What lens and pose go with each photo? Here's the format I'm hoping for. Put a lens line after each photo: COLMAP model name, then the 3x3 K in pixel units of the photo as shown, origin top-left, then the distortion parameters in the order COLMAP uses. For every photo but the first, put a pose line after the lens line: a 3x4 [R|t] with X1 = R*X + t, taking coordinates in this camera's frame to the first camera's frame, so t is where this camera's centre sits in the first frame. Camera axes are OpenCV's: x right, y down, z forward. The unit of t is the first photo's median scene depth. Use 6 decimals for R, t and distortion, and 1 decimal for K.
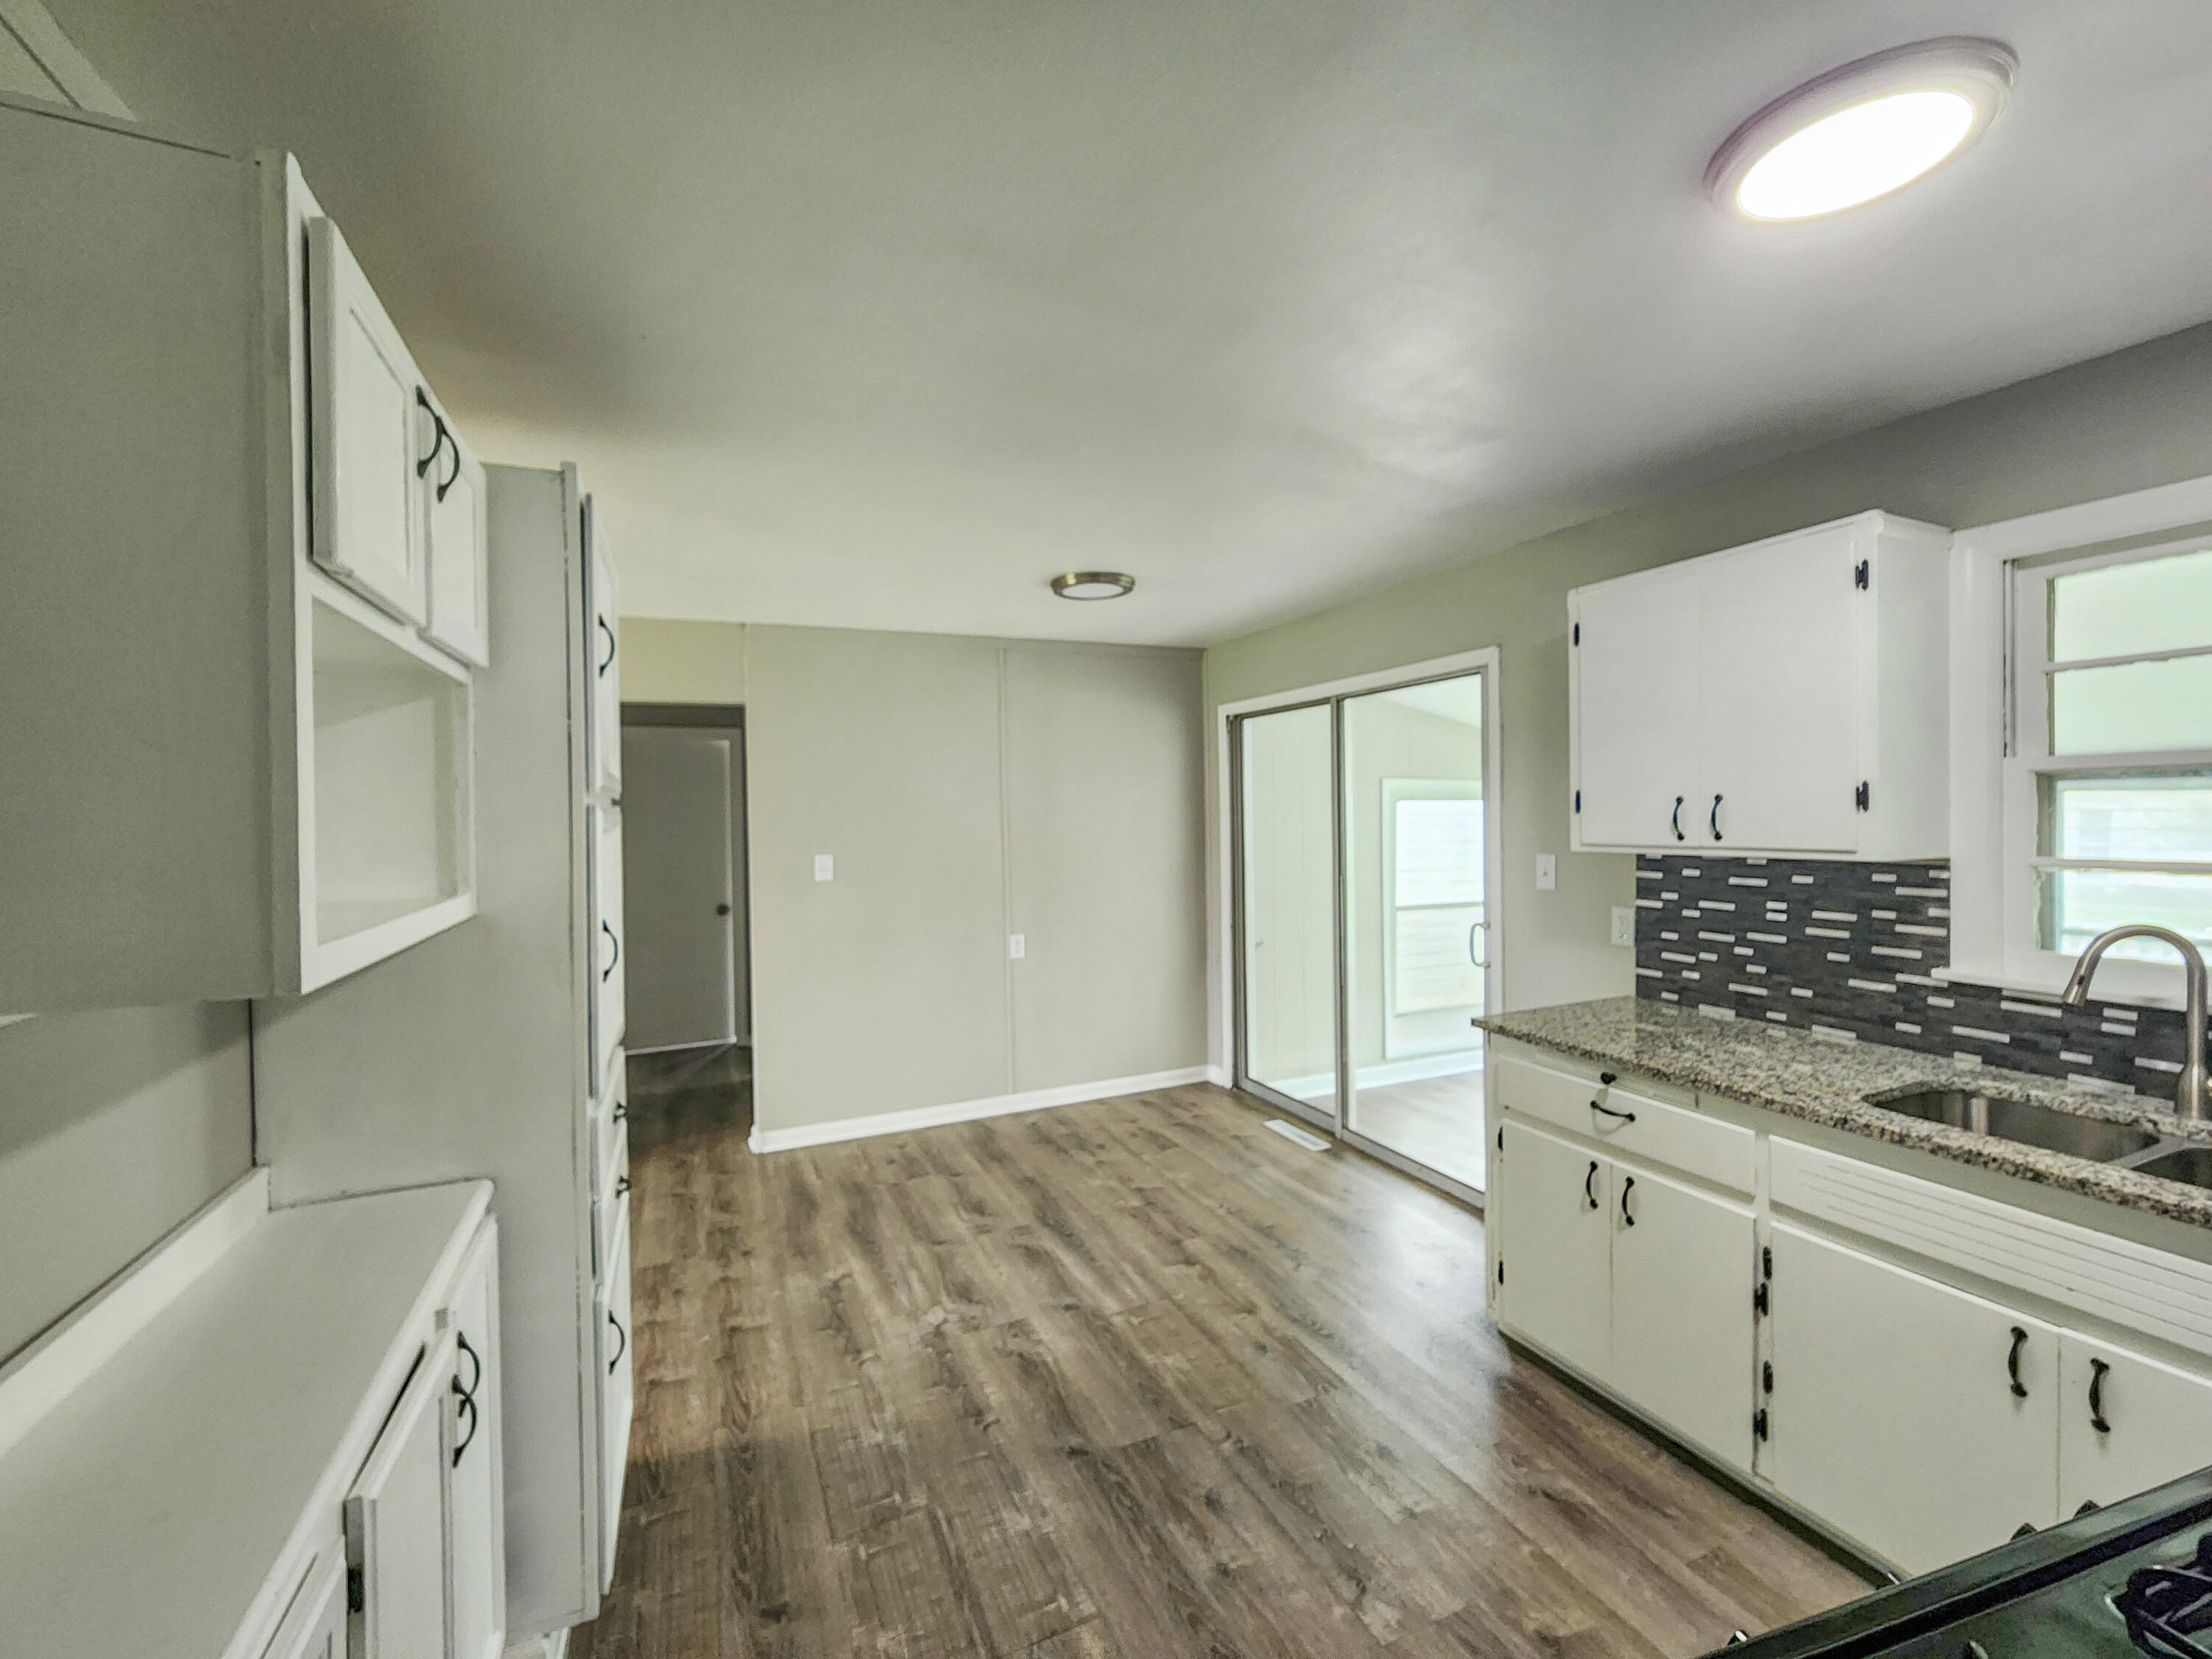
lens RADIAL K [[928.6, 0, 1106.0], [0, 928.6, 818.5], [0, 0, 1]] dist [0.014304, 0.000323]
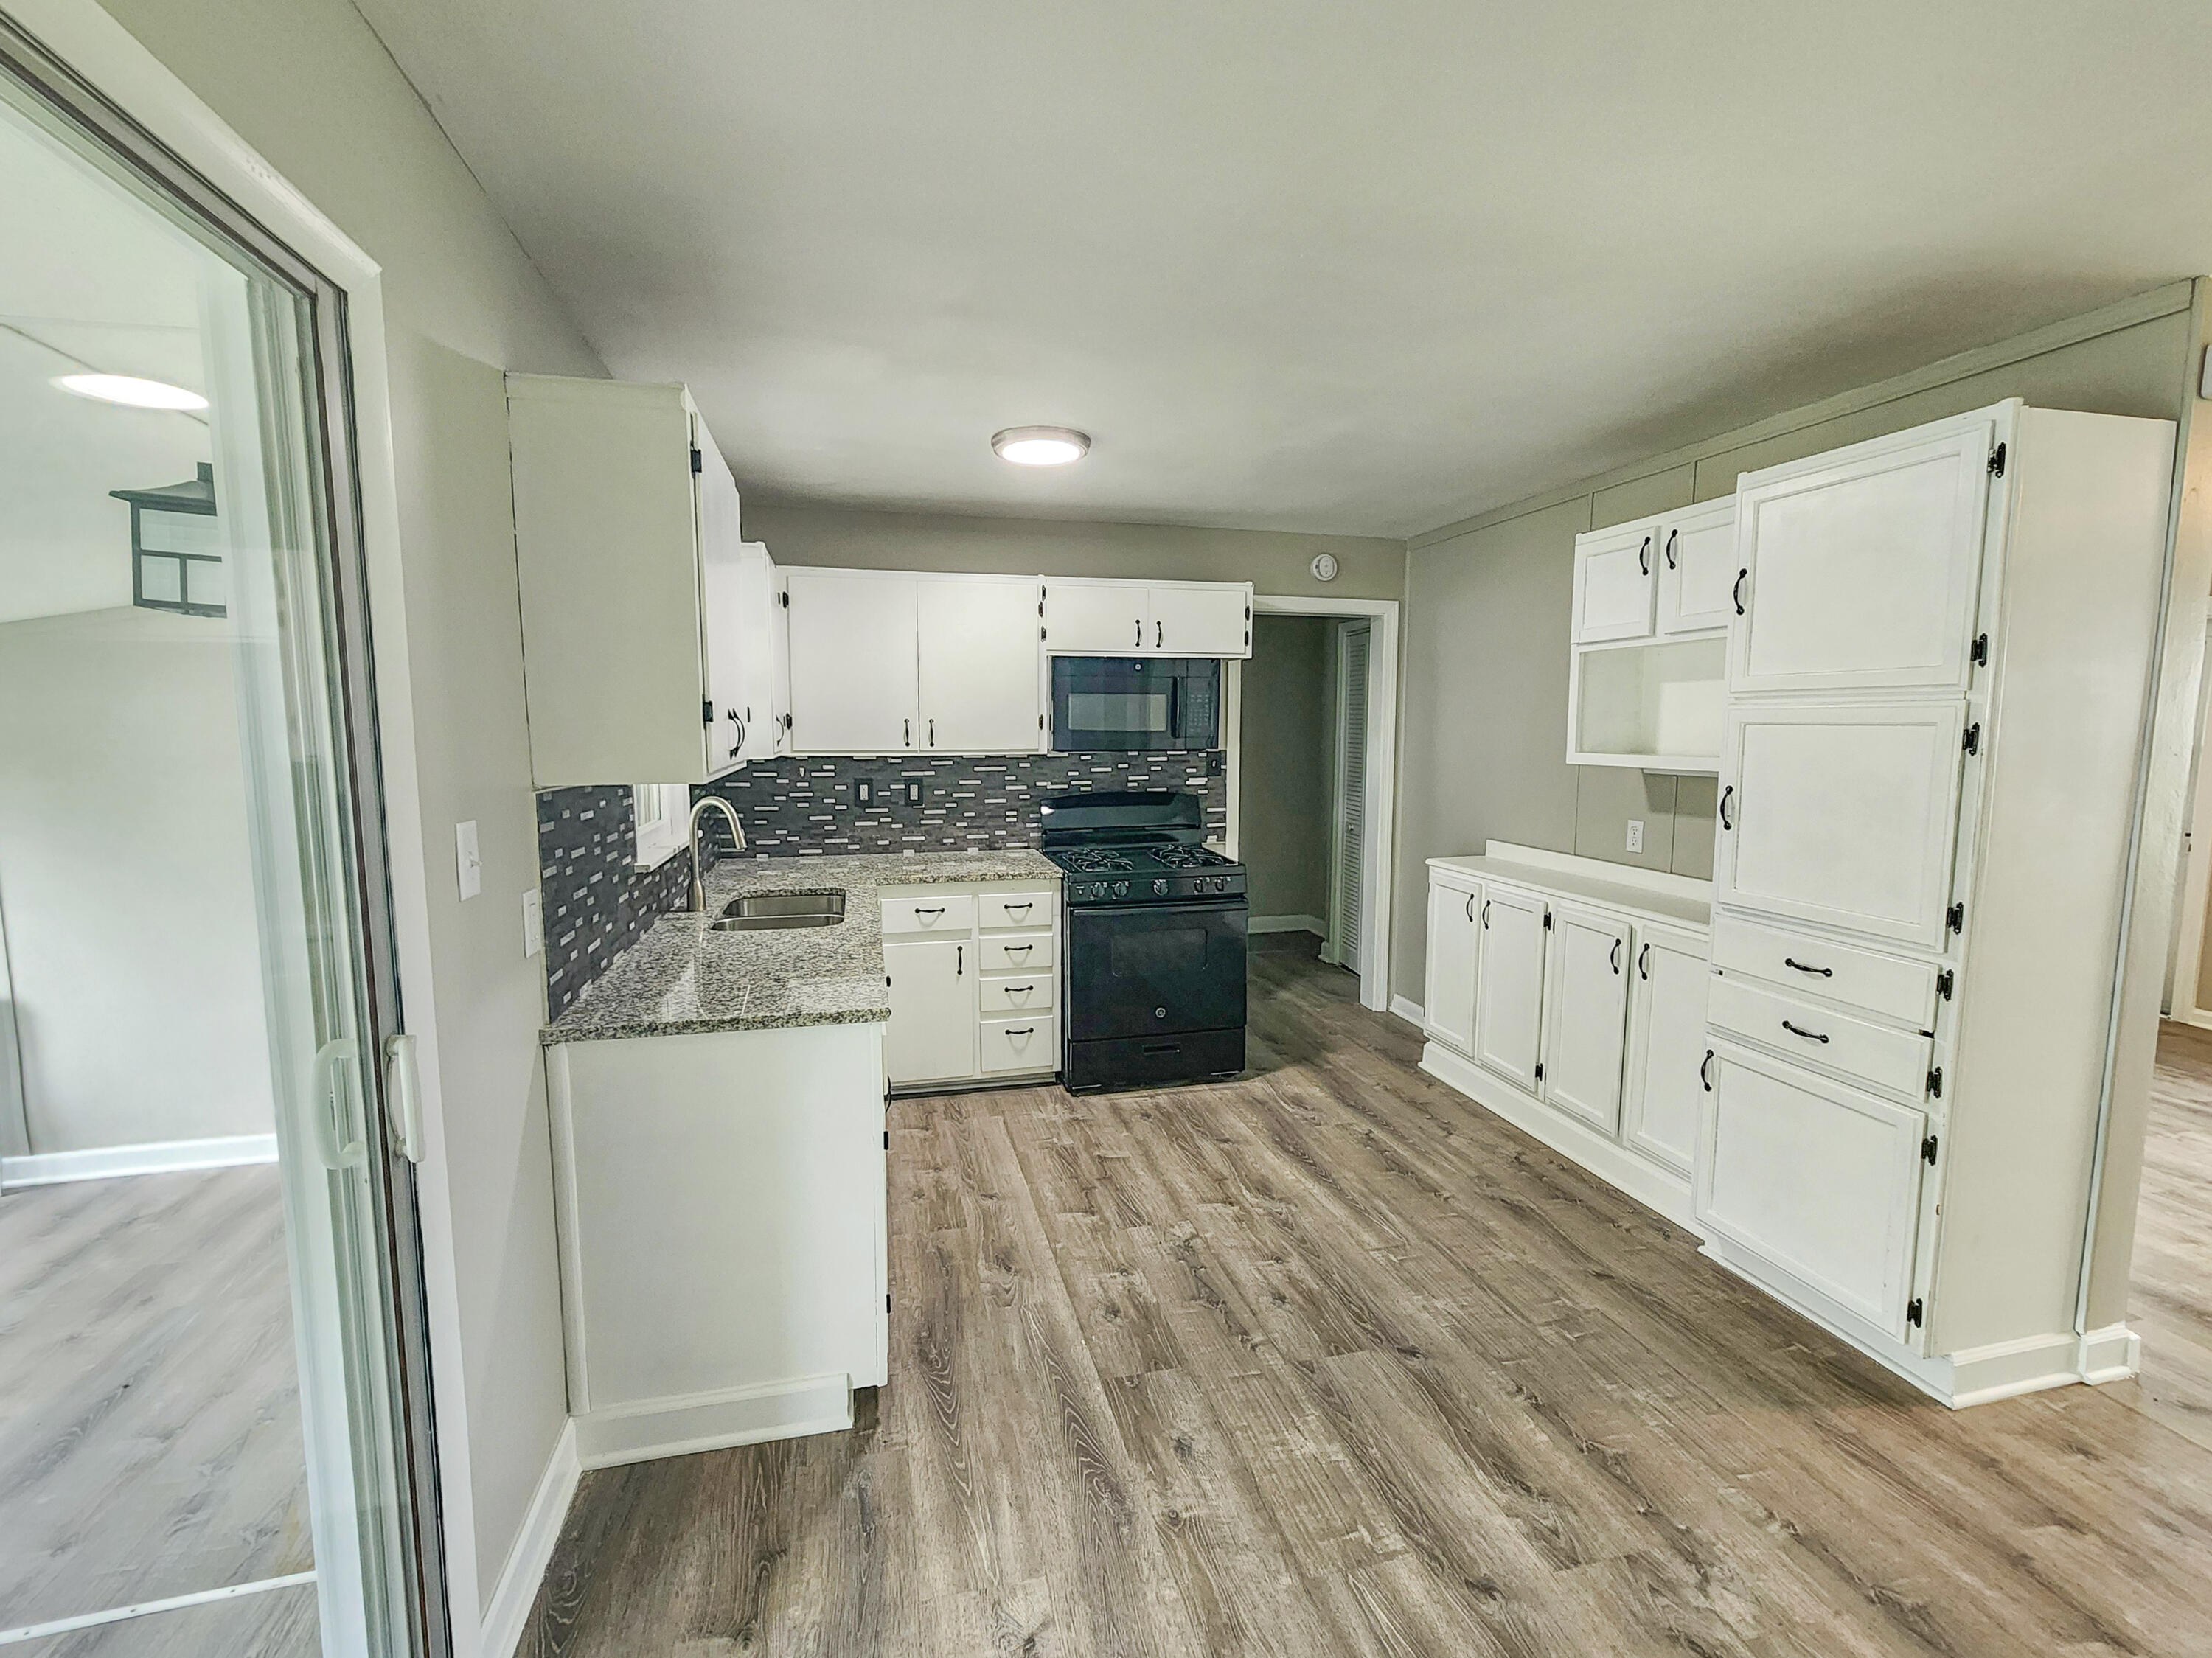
lens RADIAL K [[928.5, 0, 1102.1], [0, 928.5, 826.5], [0, 0, 1]] dist [0.014304, 0.000323]
pose [[-0.983150, -0.006949, 0.182667, 0.107832], [0.015126, 0.992758, 0.119176, -0.012742], [-0.182173, 0.119931, -0.975925, 1.858600]]
